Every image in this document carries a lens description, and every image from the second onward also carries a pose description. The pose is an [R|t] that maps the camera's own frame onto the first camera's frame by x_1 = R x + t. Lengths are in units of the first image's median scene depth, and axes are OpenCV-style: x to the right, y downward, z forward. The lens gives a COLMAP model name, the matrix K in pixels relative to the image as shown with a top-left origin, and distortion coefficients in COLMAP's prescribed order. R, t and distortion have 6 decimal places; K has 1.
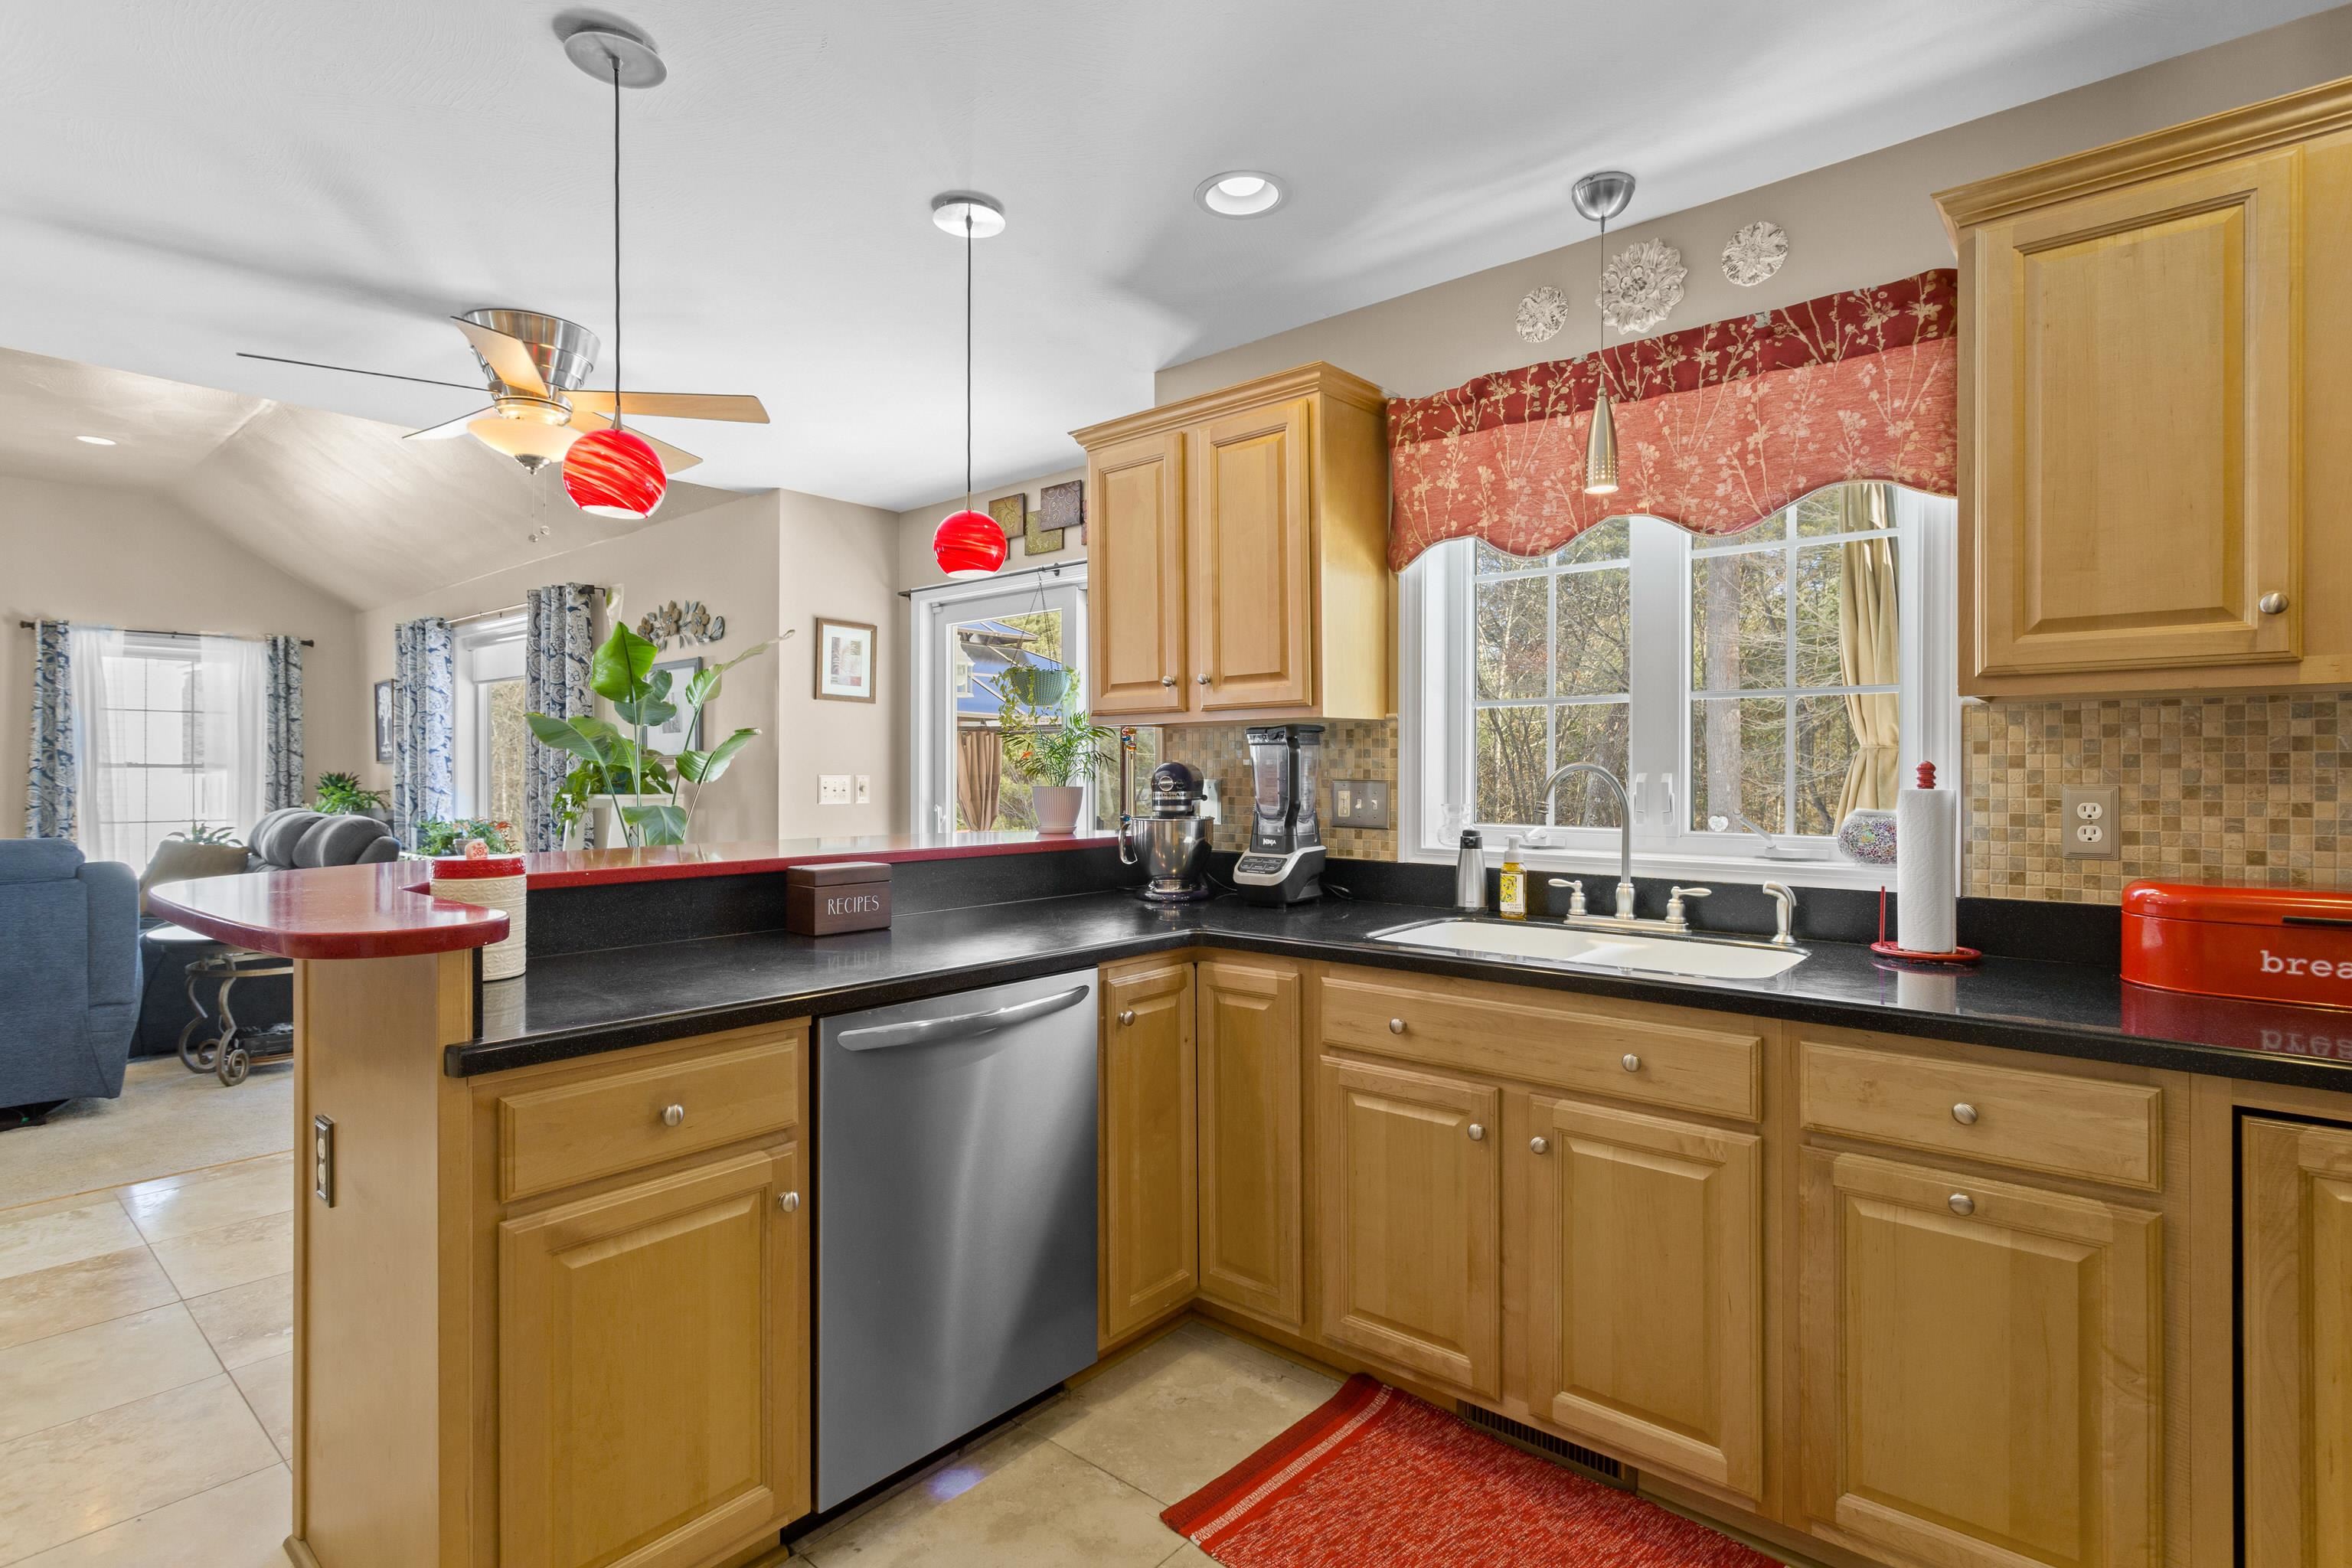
lens RADIAL K [[1132.0, 0, 1183.6], [0, 1132.0, 773.2], [0, 0, 1]] dist [0.001029, 0.000408]
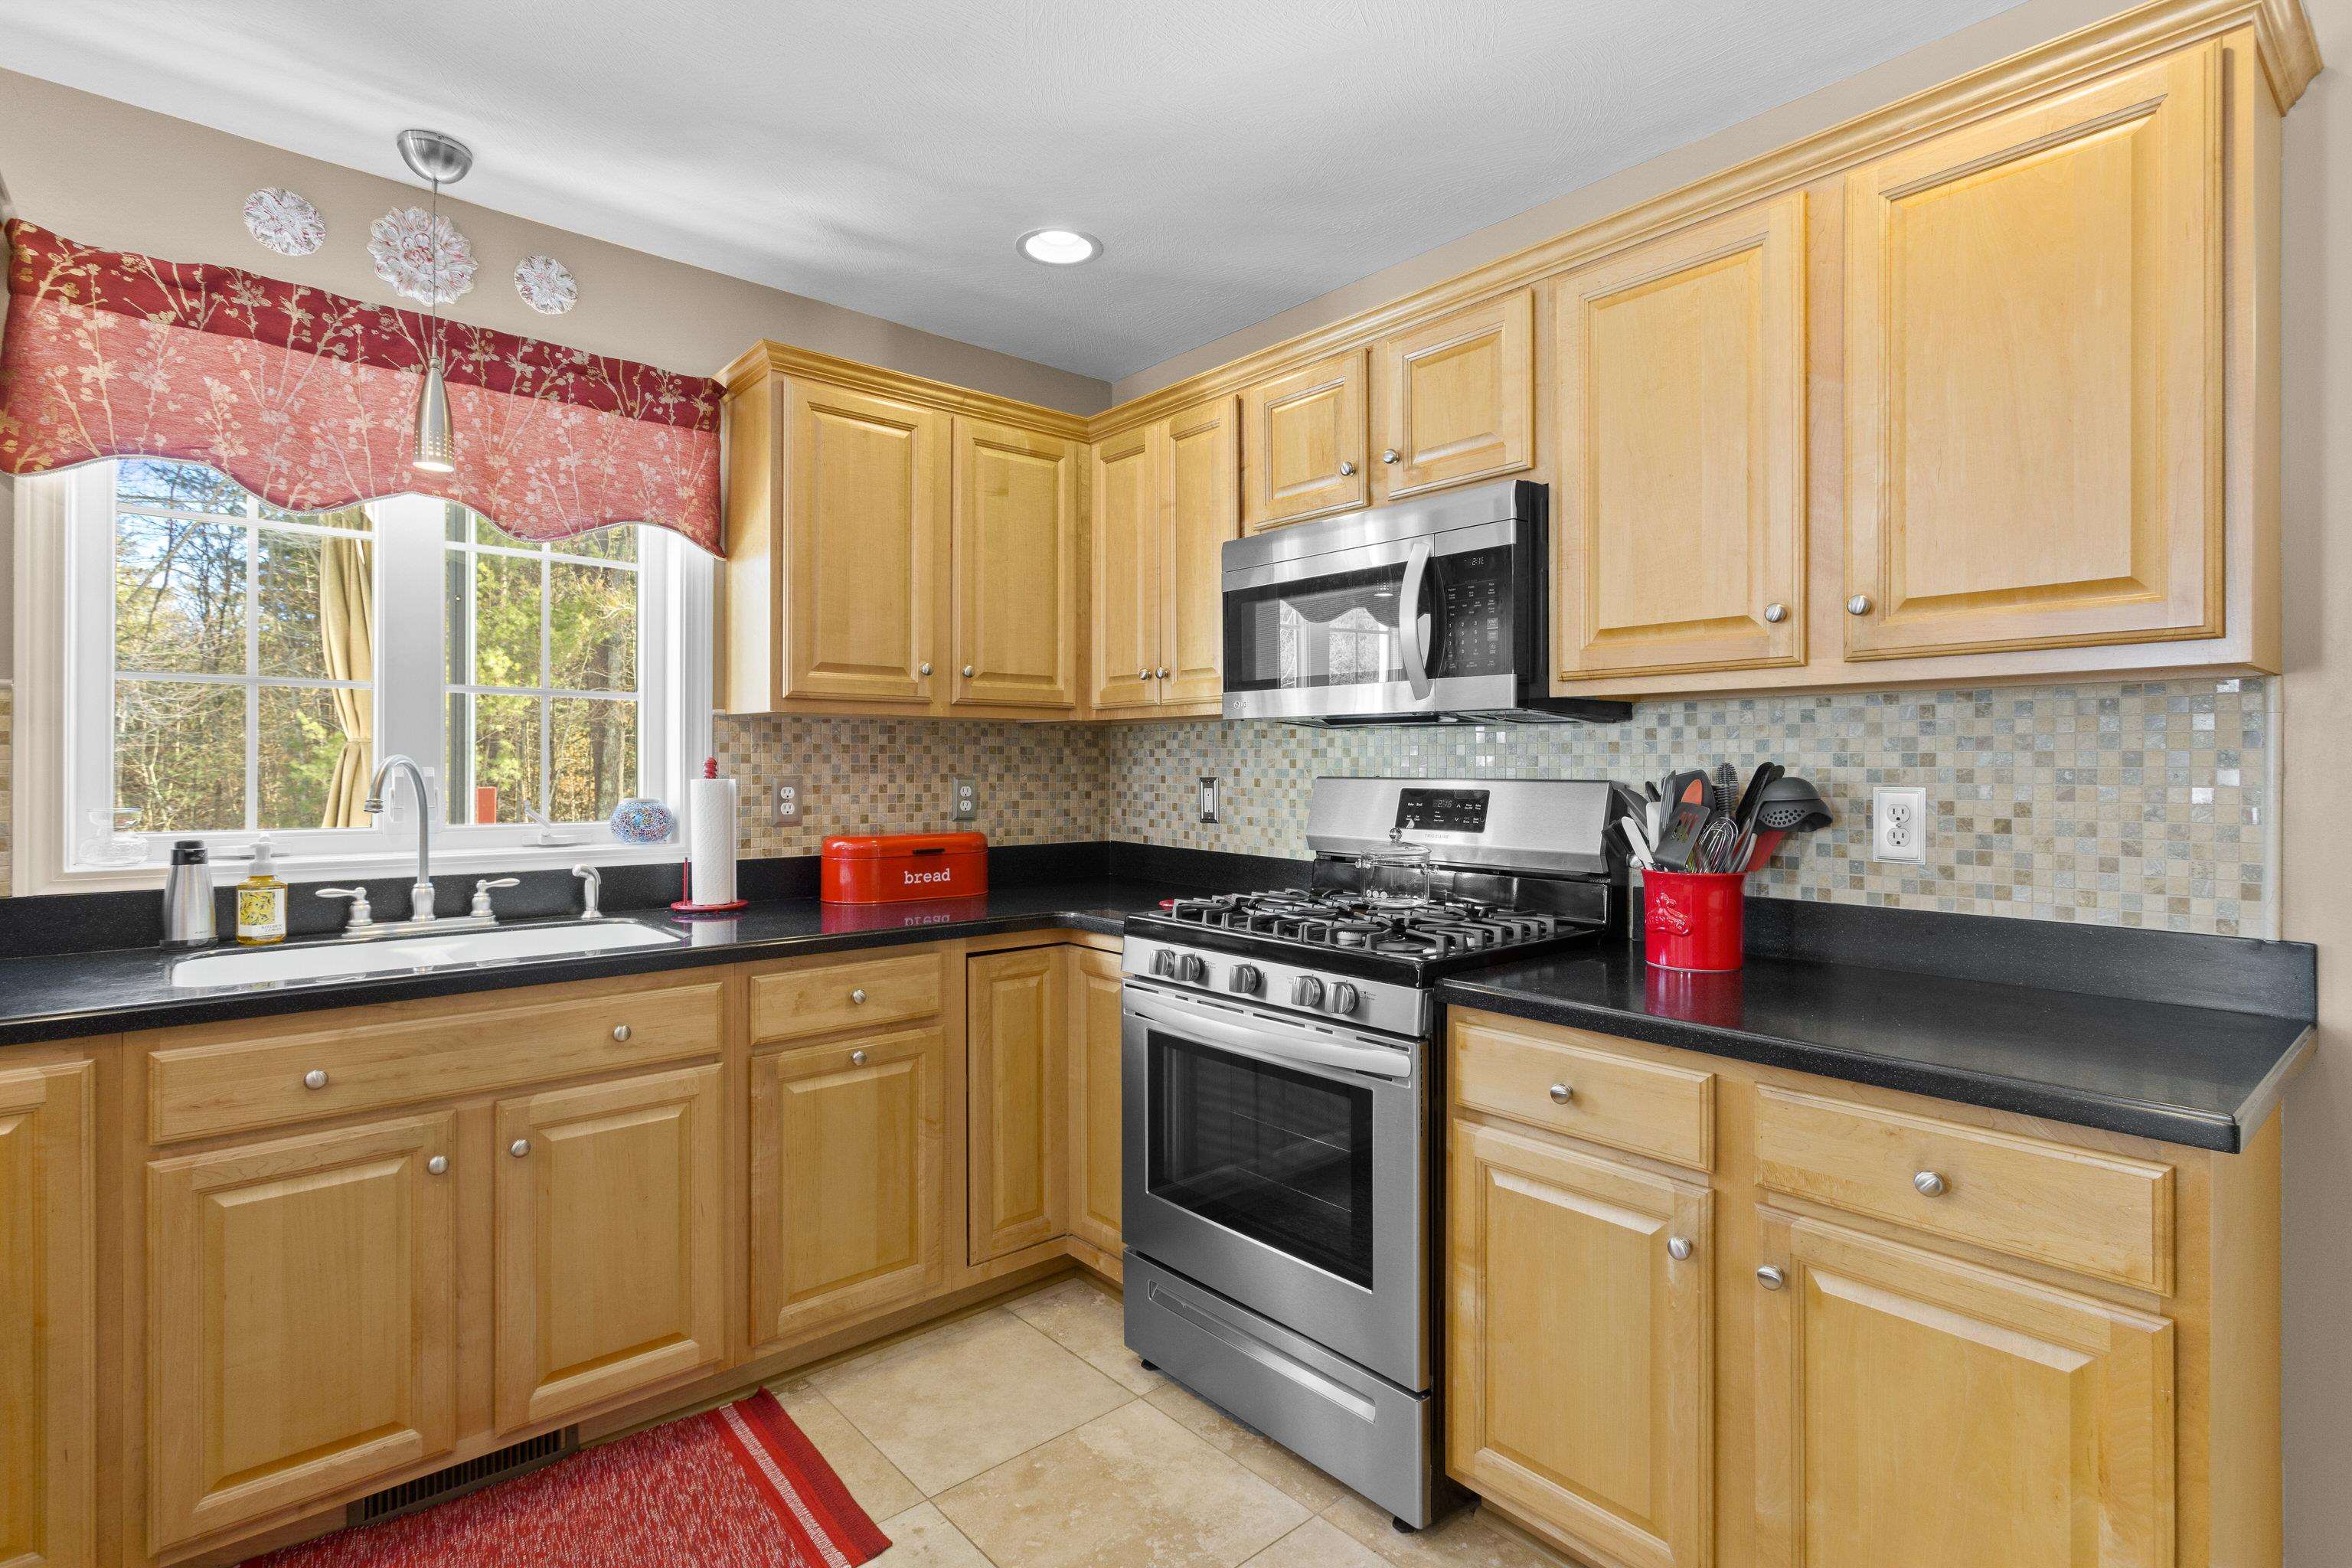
lens RADIAL K [[1130.7, 0, 1175.7], [0, 1130.7, 765.5], [0, 0, 1]] dist [0.004253, 0.000895]
pose [[0.149906, 0.001788, 0.988699, -0.464402], [0.001097, 0.999997, -0.001975, 0.001325], [-0.988700, 0.001381, 0.149903, 0.242347]]
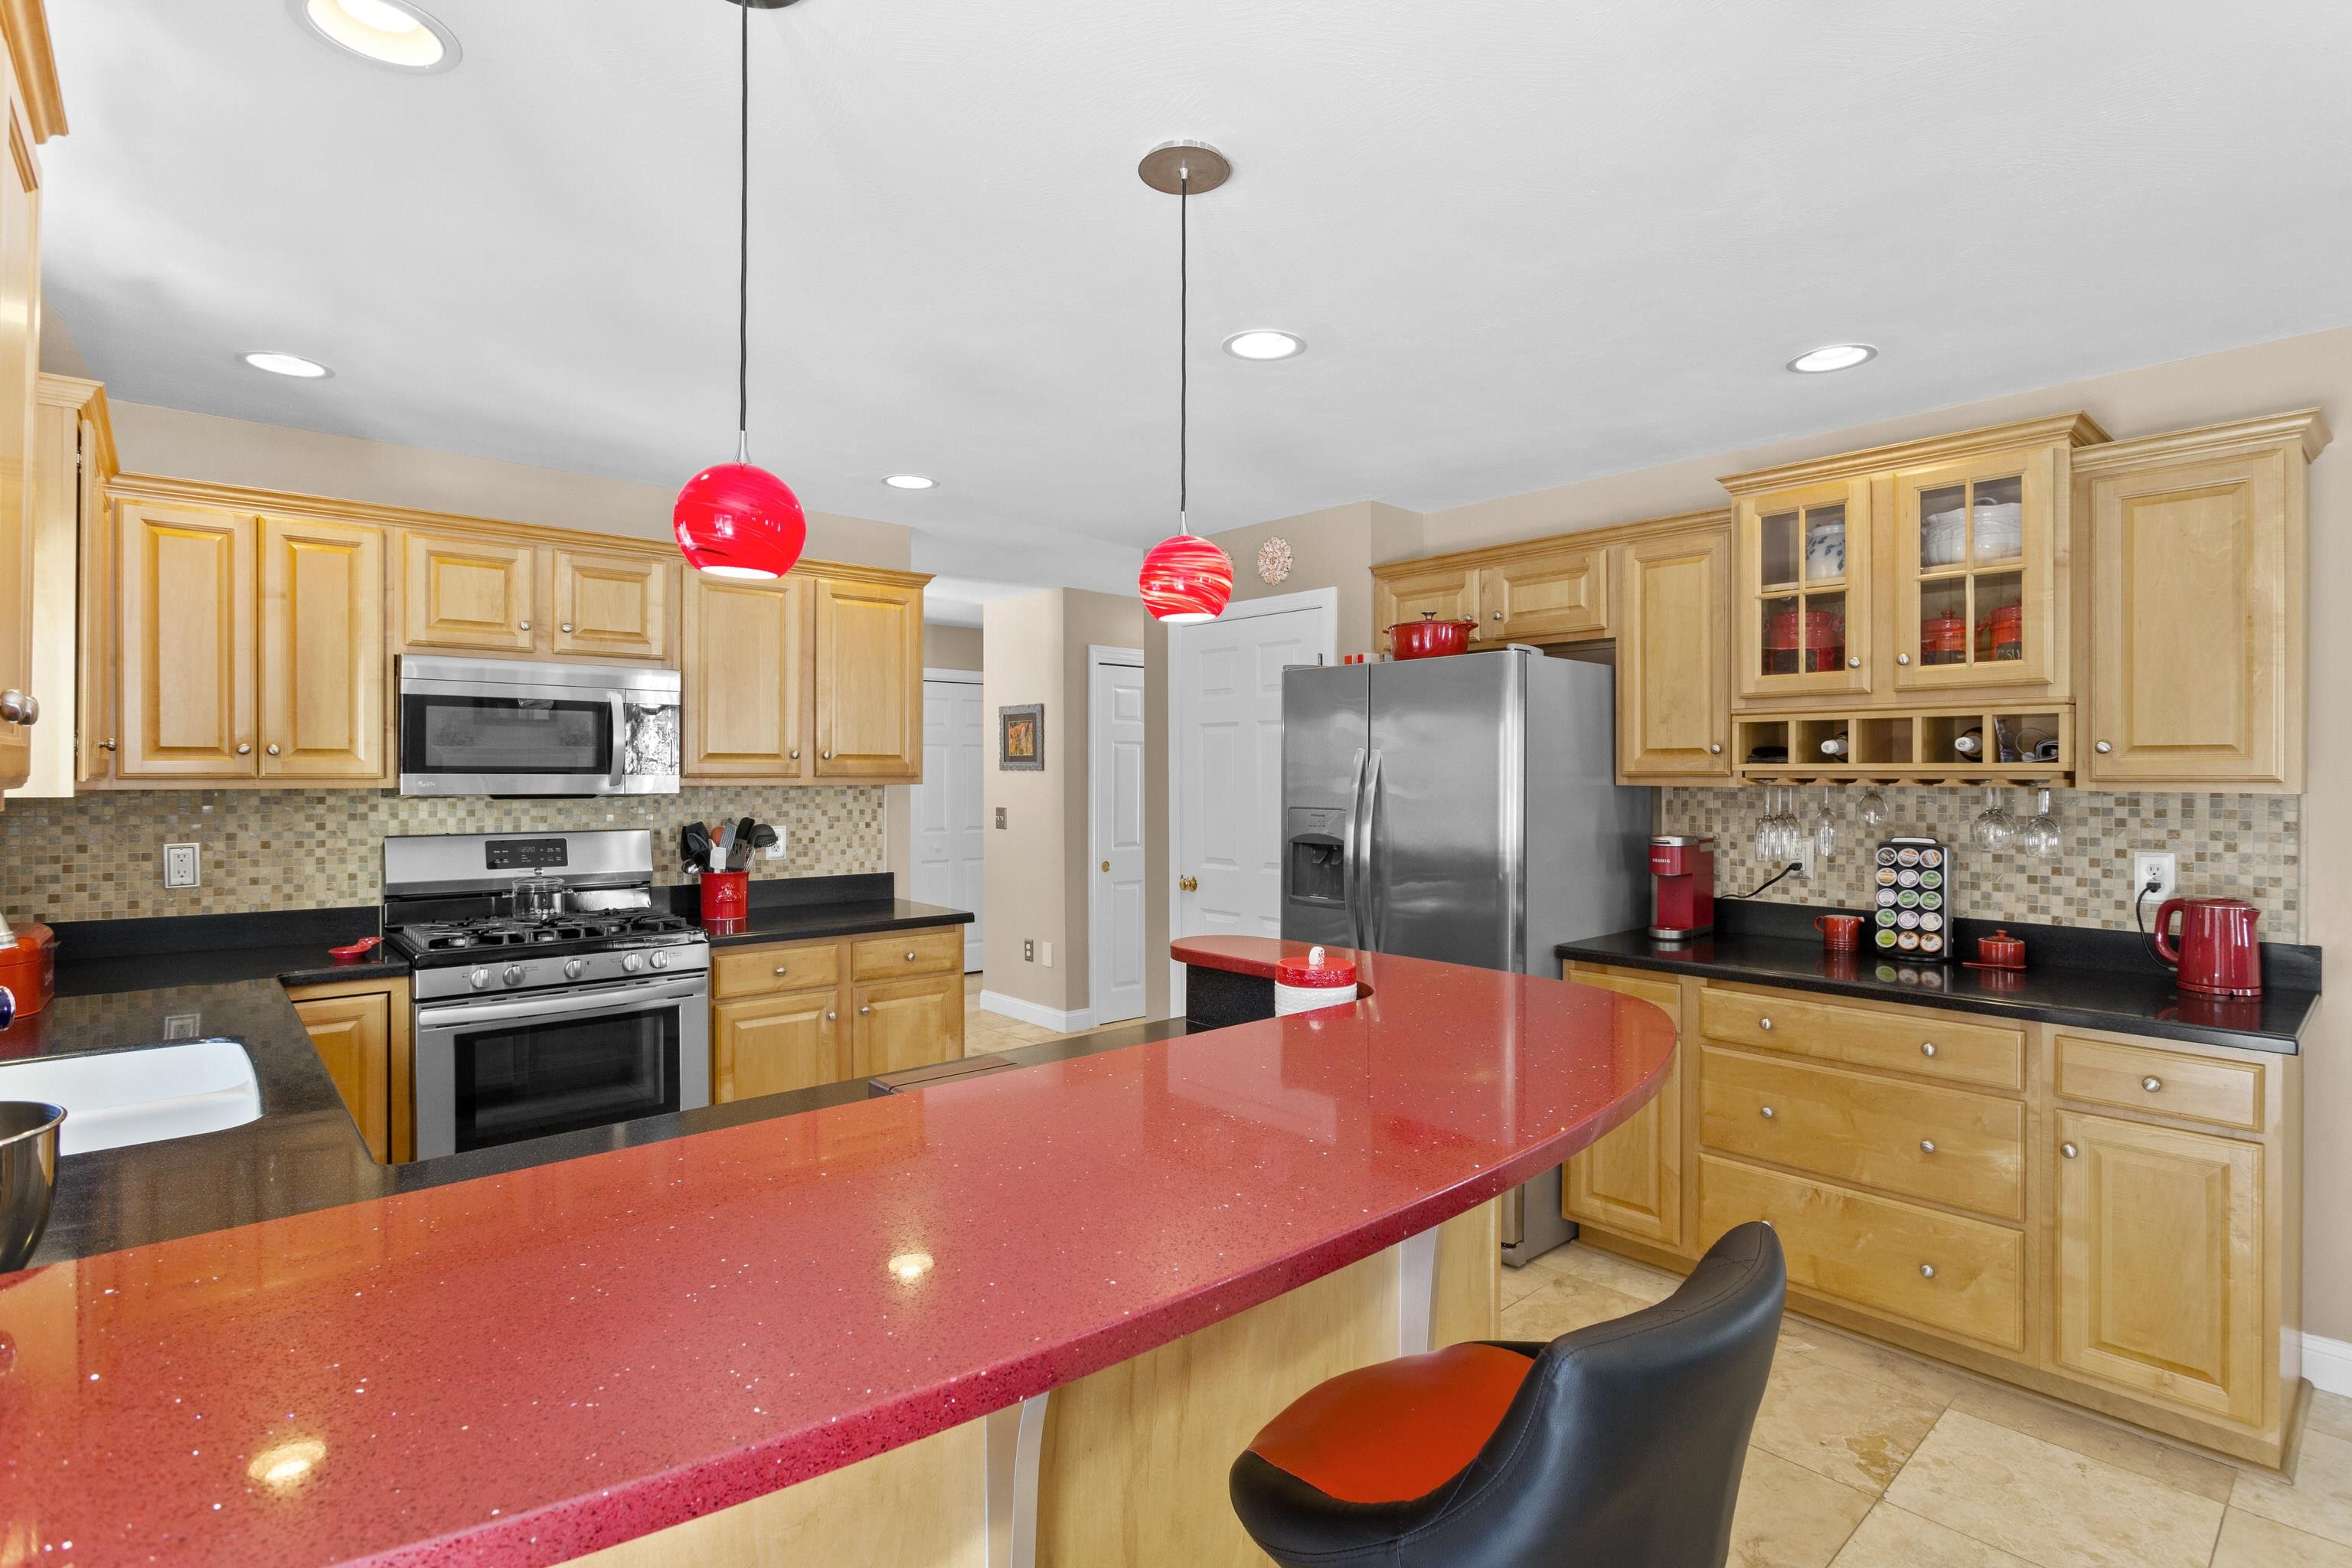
lens RADIAL K [[1142.8, 0, 1186.2], [0, 1142.8, 773.0], [0, 0, 1]] dist [-0.011124, 0.001914]
pose [[-0.990708, -0.000365, 0.136004, -0.505865], [0.000009, 0.999996, 0.002754, -0.075125], [-0.136005, 0.002729, -0.990704, 1.589663]]
